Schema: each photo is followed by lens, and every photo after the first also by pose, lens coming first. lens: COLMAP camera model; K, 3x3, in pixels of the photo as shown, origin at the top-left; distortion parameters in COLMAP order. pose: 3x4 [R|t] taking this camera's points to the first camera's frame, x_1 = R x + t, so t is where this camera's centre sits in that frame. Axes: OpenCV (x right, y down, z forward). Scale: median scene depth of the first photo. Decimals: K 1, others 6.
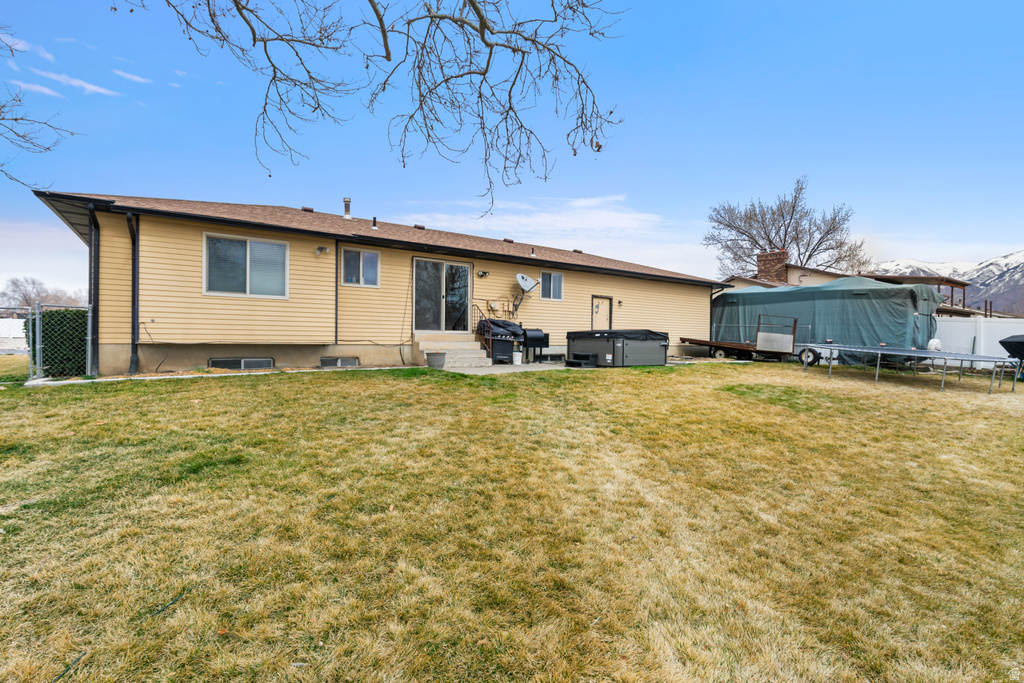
lens RADIAL K [[467.9, 0, 507.9], [0, 467.9, 338.6], [0, 0, 1]] dist [-0.000755, -0.000124]
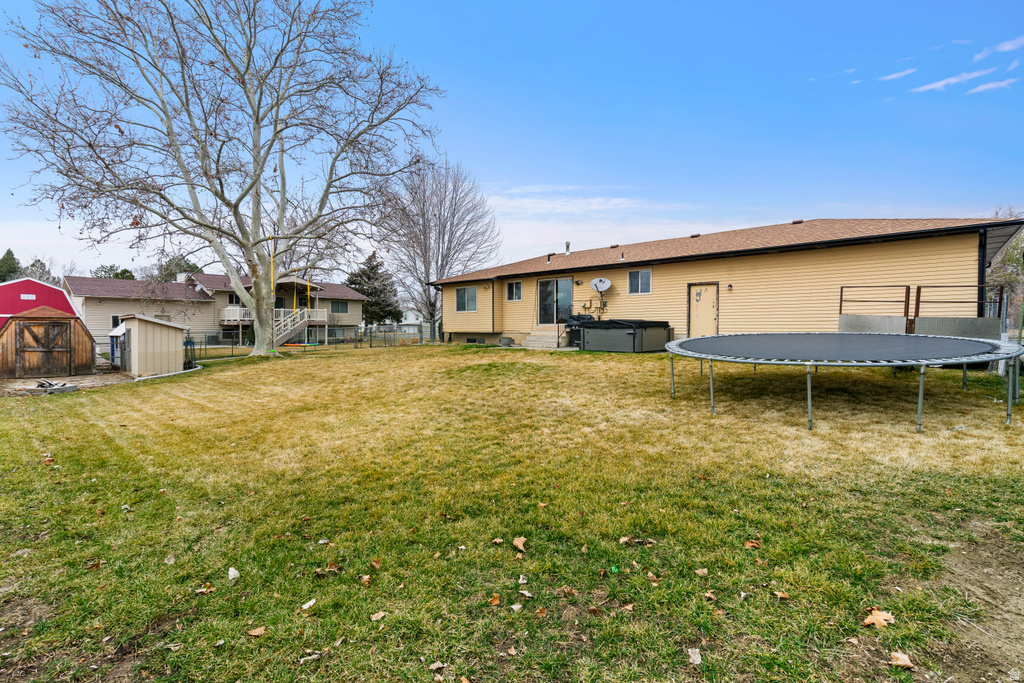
lens RADIAL K [[467.9, 0, 507.9], [0, 467.9, 338.6], [0, 0, 1]] dist [-0.000755, -0.000124]
pose [[0.209189, 0.011145, -0.977812, 1.254968], [0.001859, 0.999929, 0.011795, 0.011847], [0.977873, -0.004285, 0.209153, 0.499636]]
